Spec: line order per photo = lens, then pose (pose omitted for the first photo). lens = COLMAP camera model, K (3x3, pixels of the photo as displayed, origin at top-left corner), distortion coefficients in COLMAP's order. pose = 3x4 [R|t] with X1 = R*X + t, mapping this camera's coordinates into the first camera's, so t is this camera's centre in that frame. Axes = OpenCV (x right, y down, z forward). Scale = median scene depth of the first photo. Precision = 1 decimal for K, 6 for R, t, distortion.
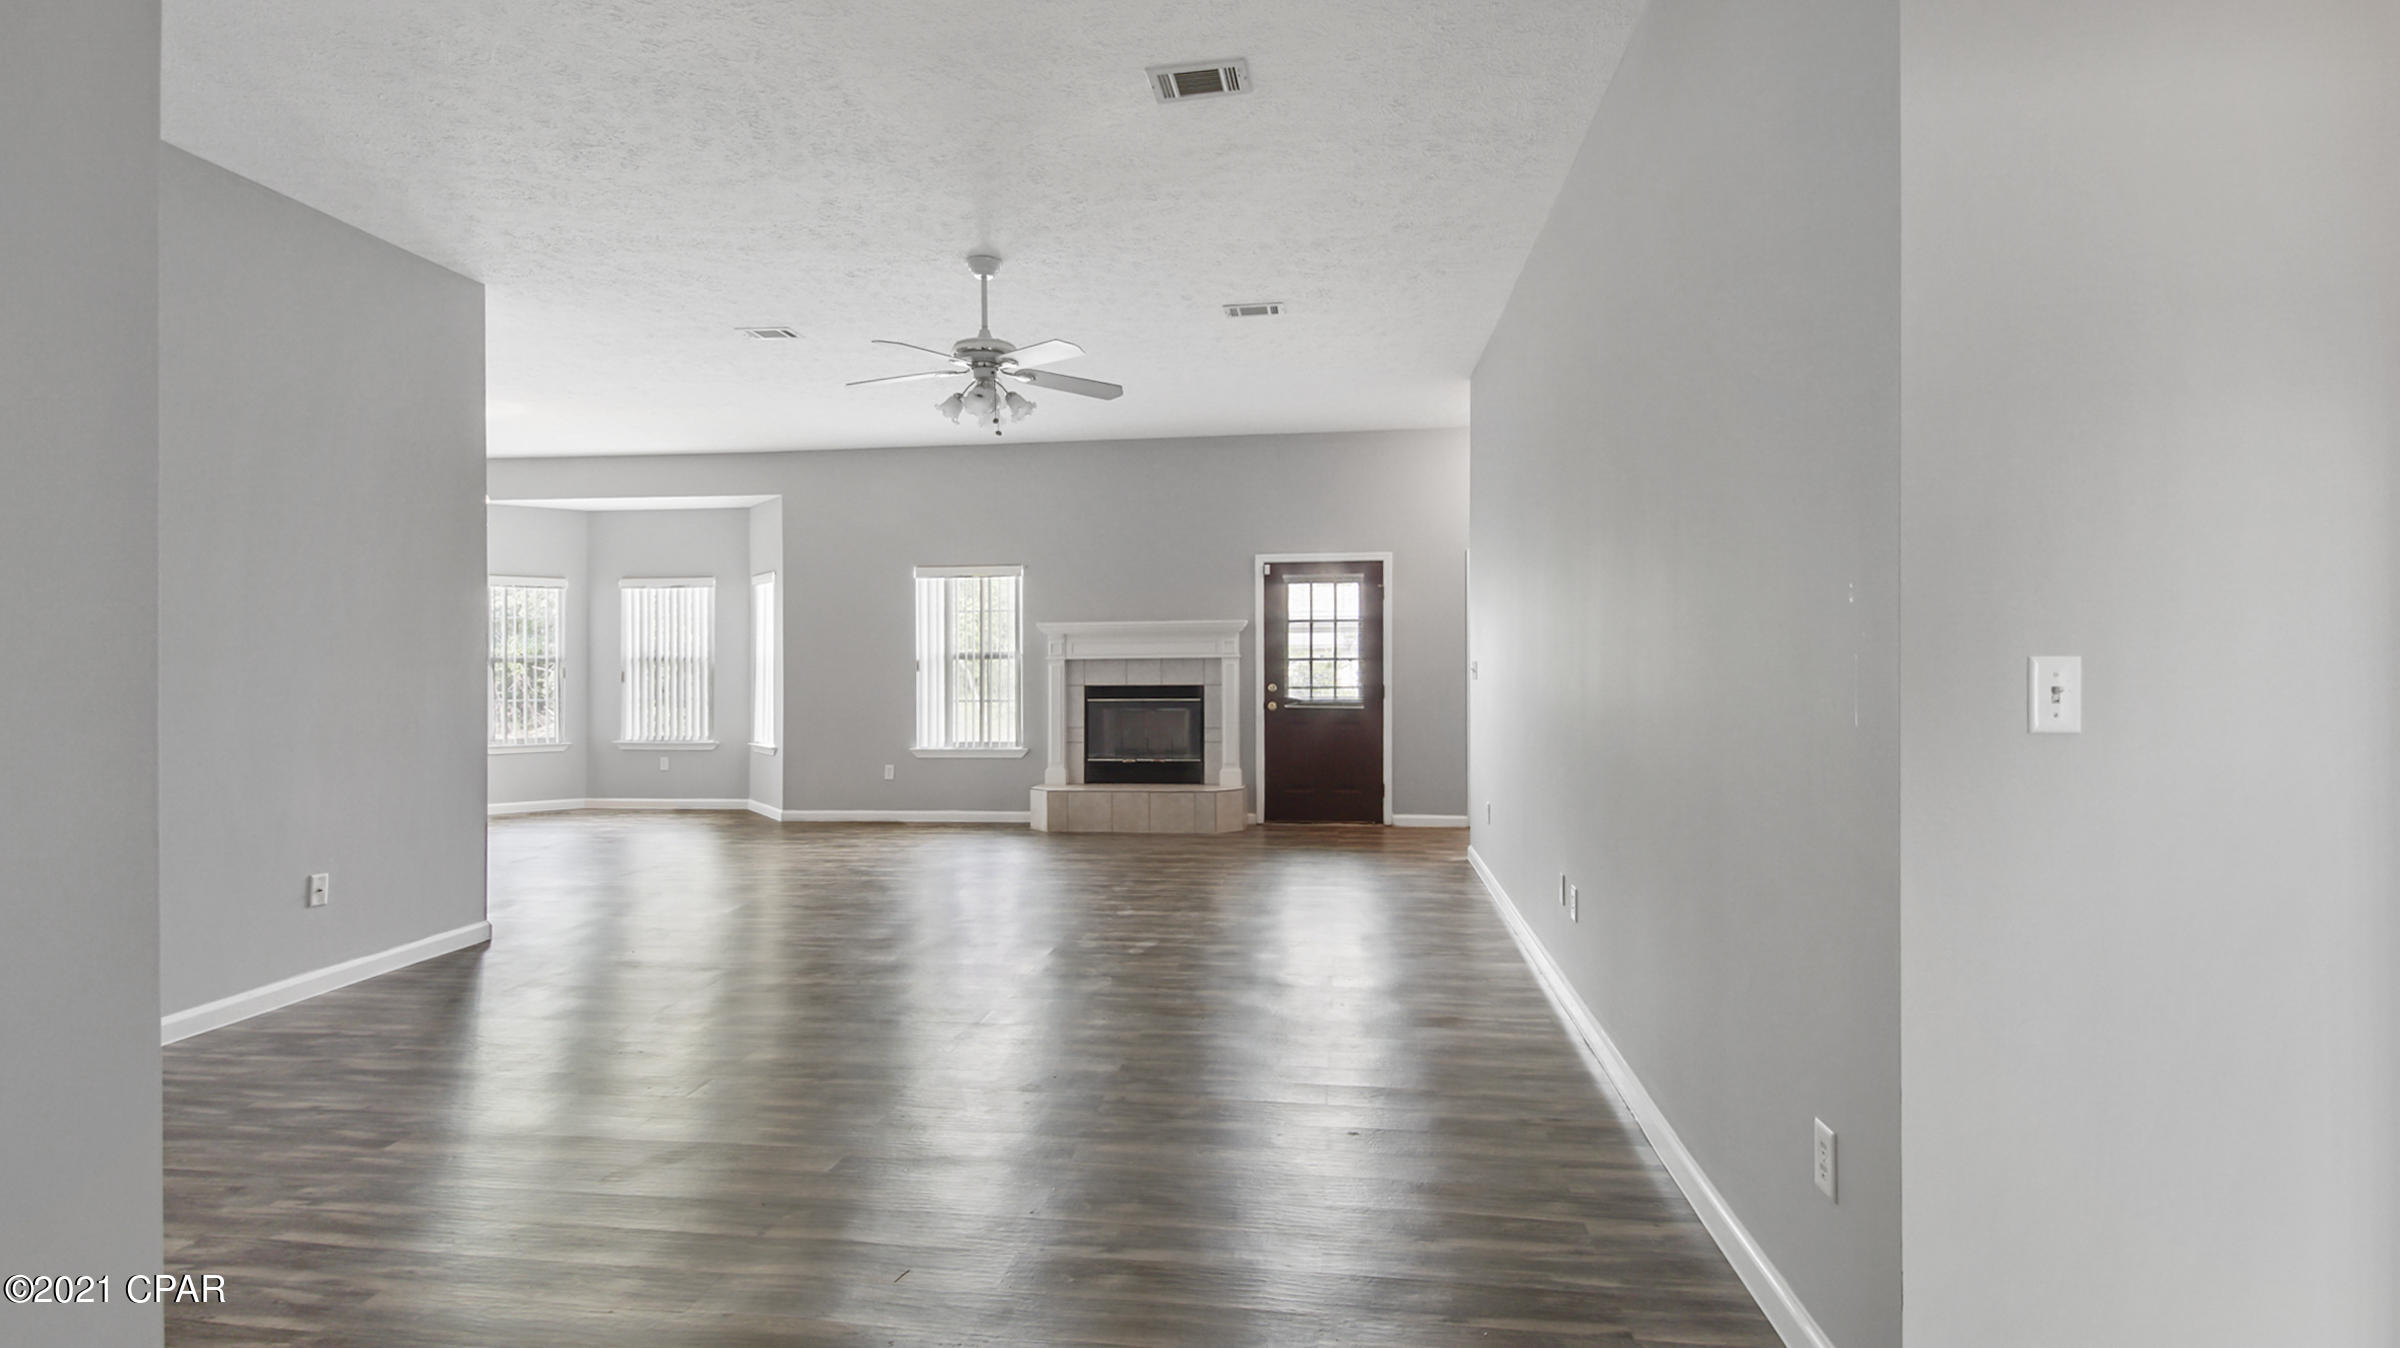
lens RADIAL K [[1068.9, 0, 1196.9], [0, 1068.9, 670.3], [0, 0, 1]] dist [0.010196, -0.003177]
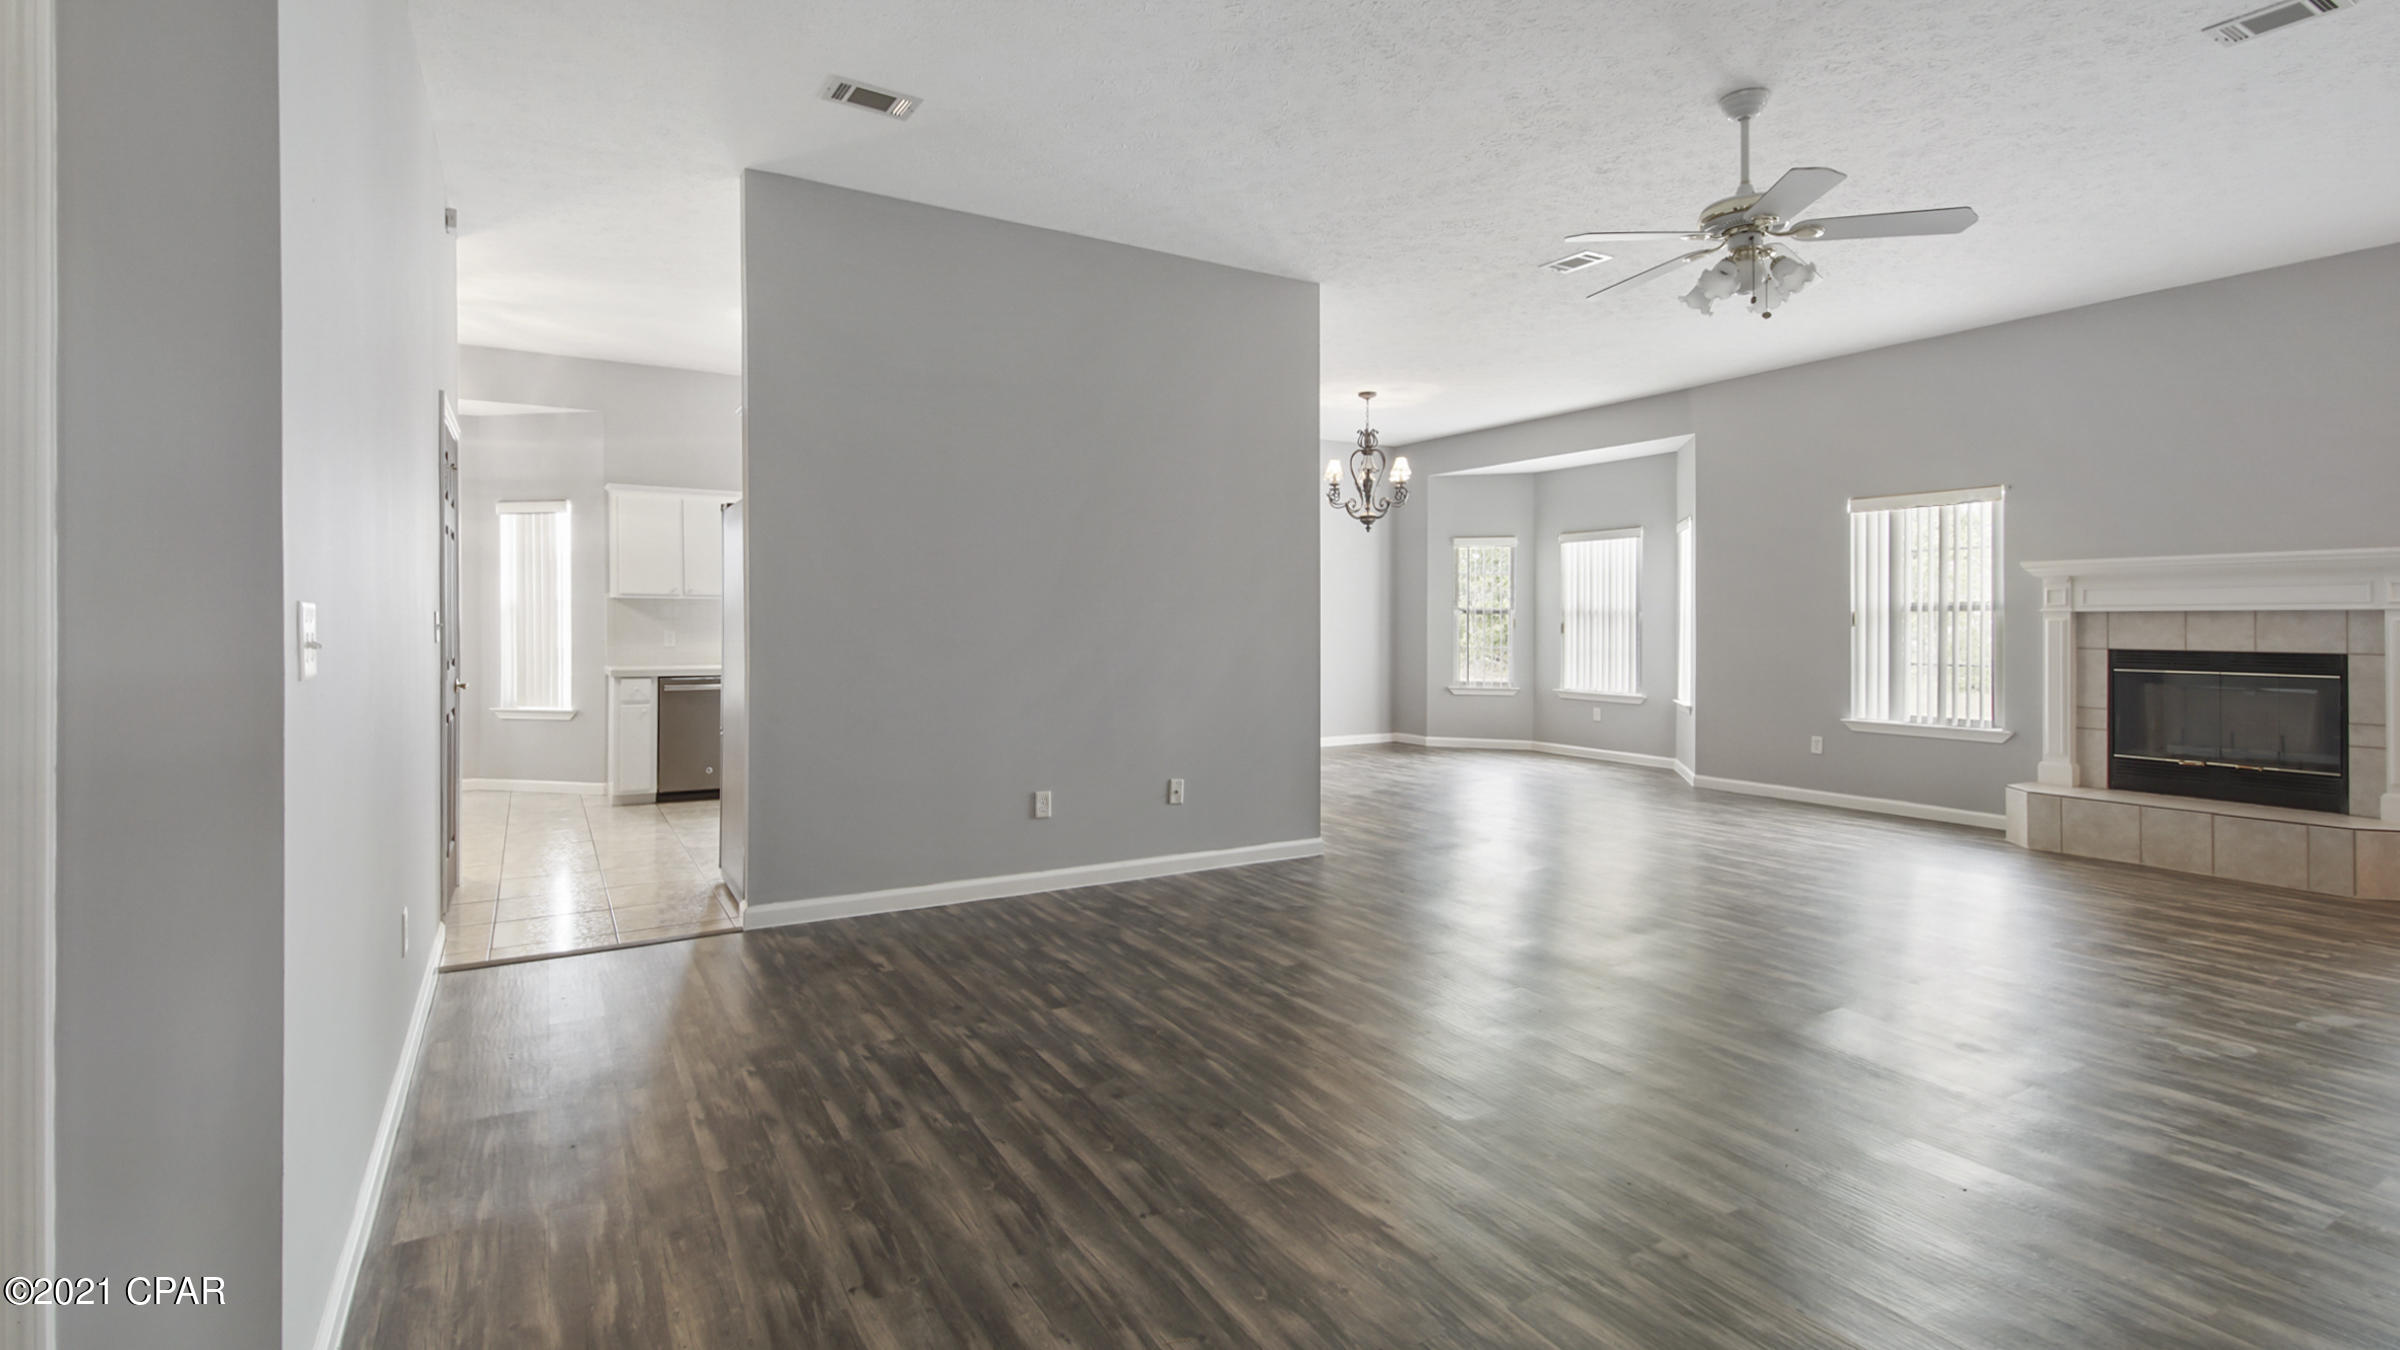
lens RADIAL K [[1068.9, 0, 1230.6], [0, 1068.9, 622.3], [0, 0, 1]] dist [0.010196, -0.003177]
pose [[0.627175, 0.008726, -0.778830, 0.084267], [-0.009407, 0.999949, 0.003628, -0.000458], [0.778822, 0.005051, 0.627225, 0.105988]]
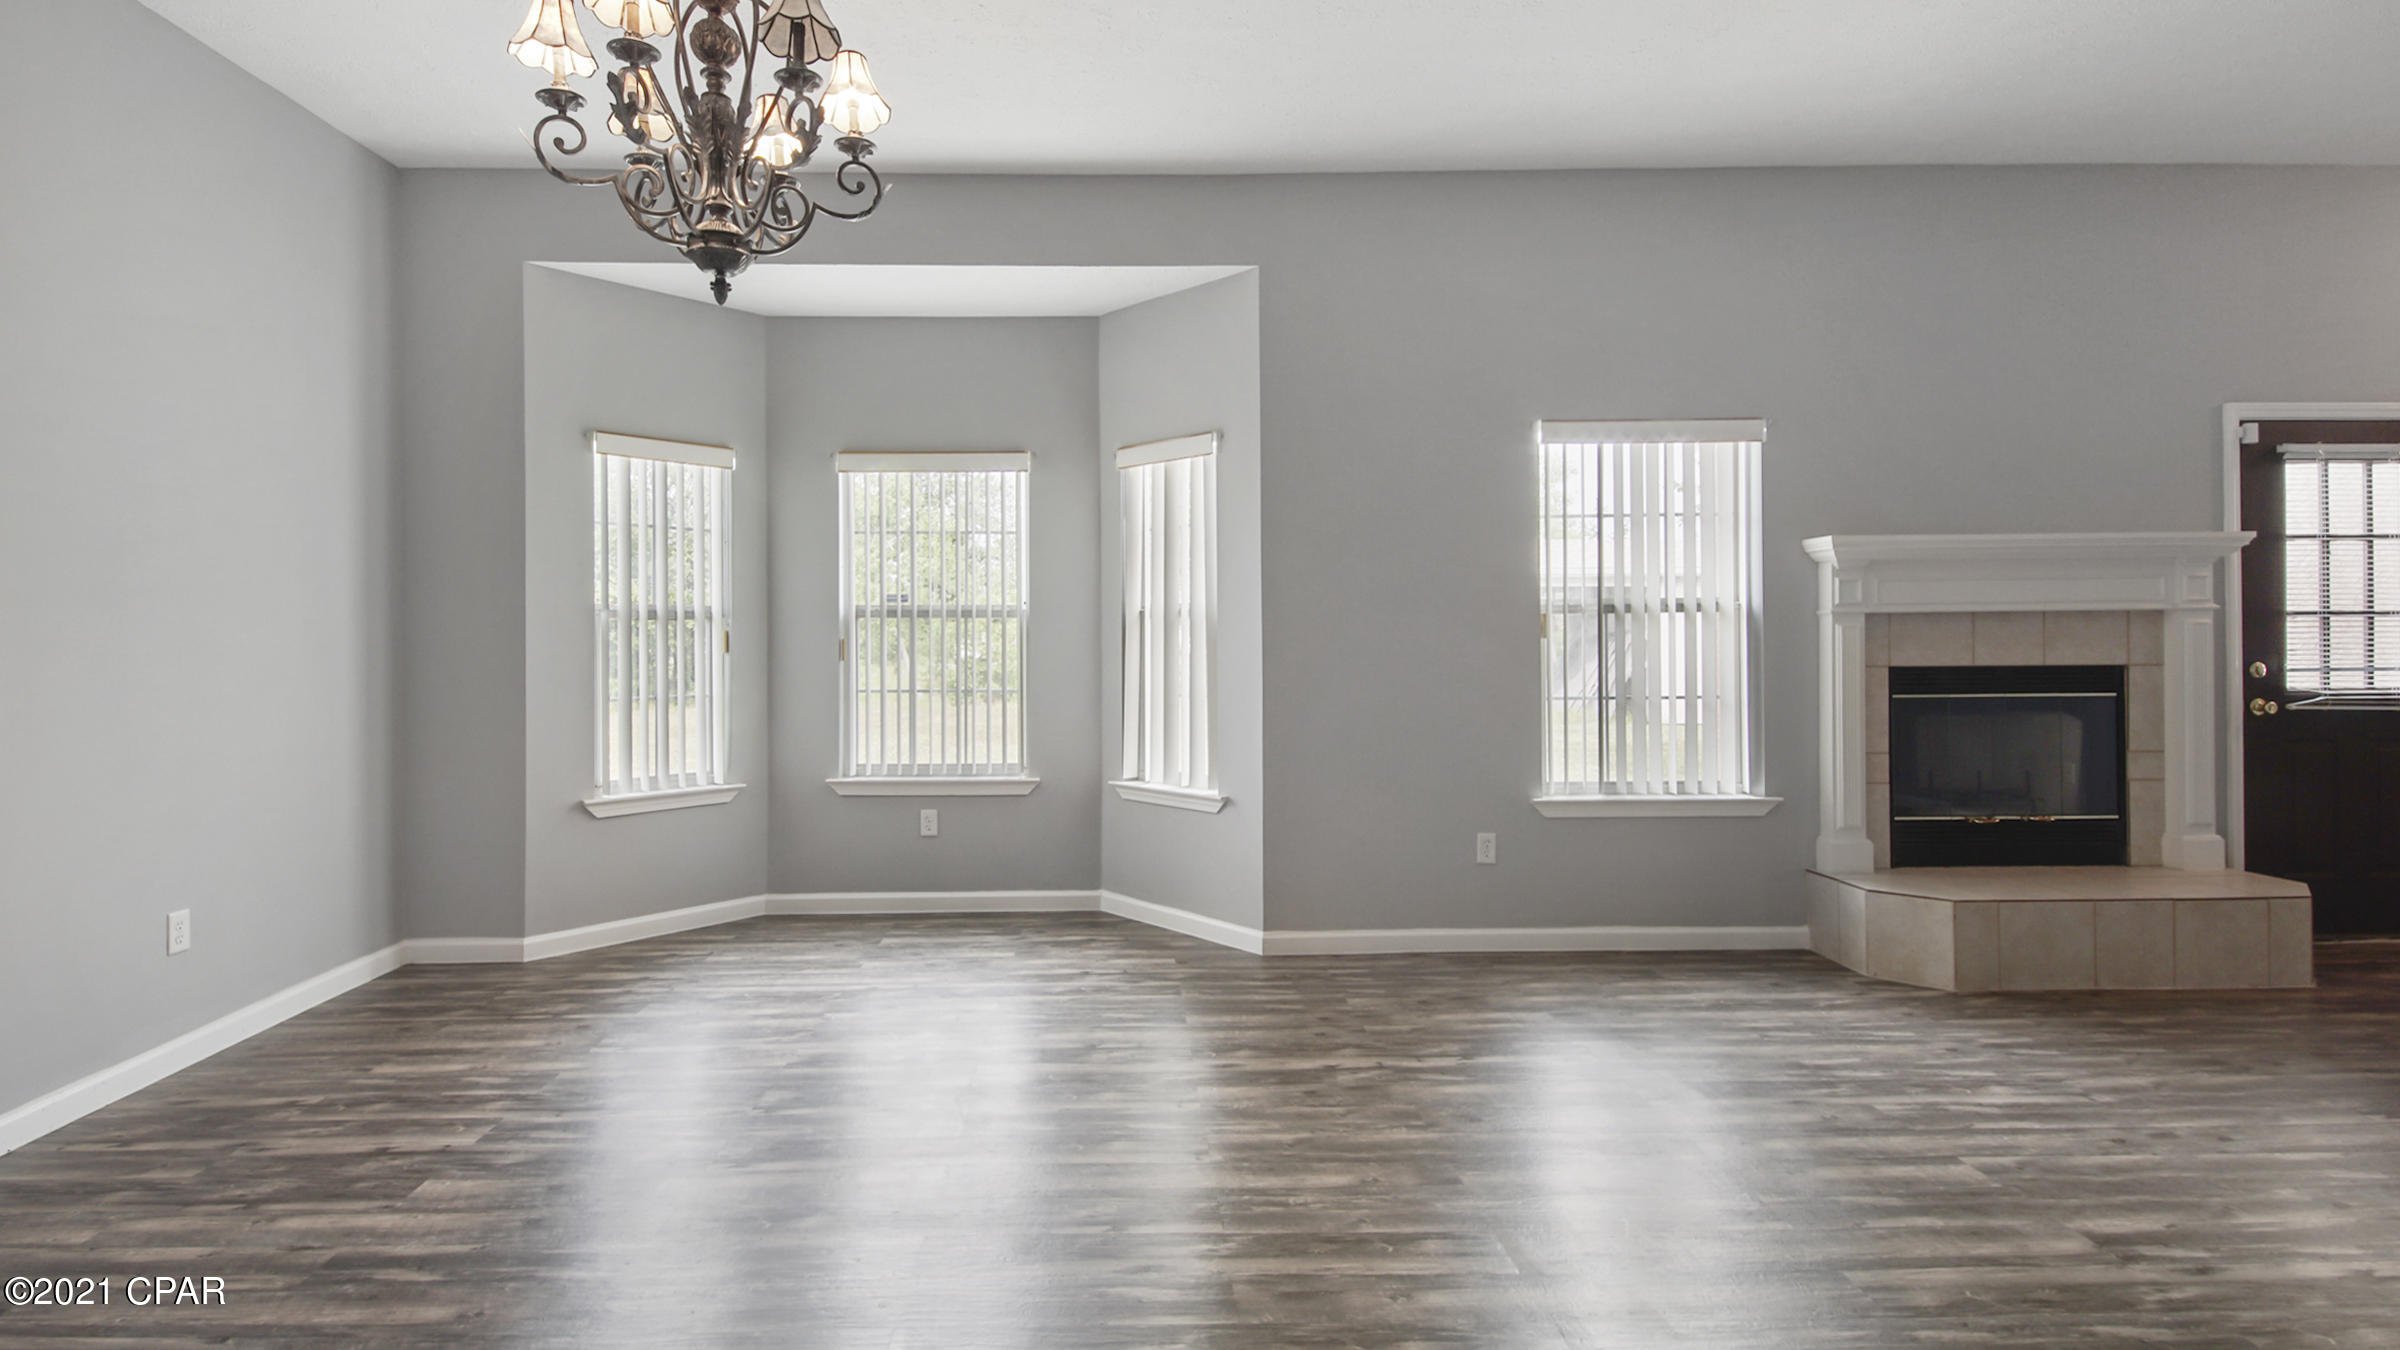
lens RADIAL K [[1068.9, 0, 1143.1], [0, 1068.9, 619.9], [0, 0, 1]] dist [0.010196, -0.003177]
pose [[0.994873, -0.000349, 0.101133, -0.498210], [0.001250, 0.999960, -0.008847, -0.003231], [-0.101125, 0.008928, 0.994834, 0.546201]]
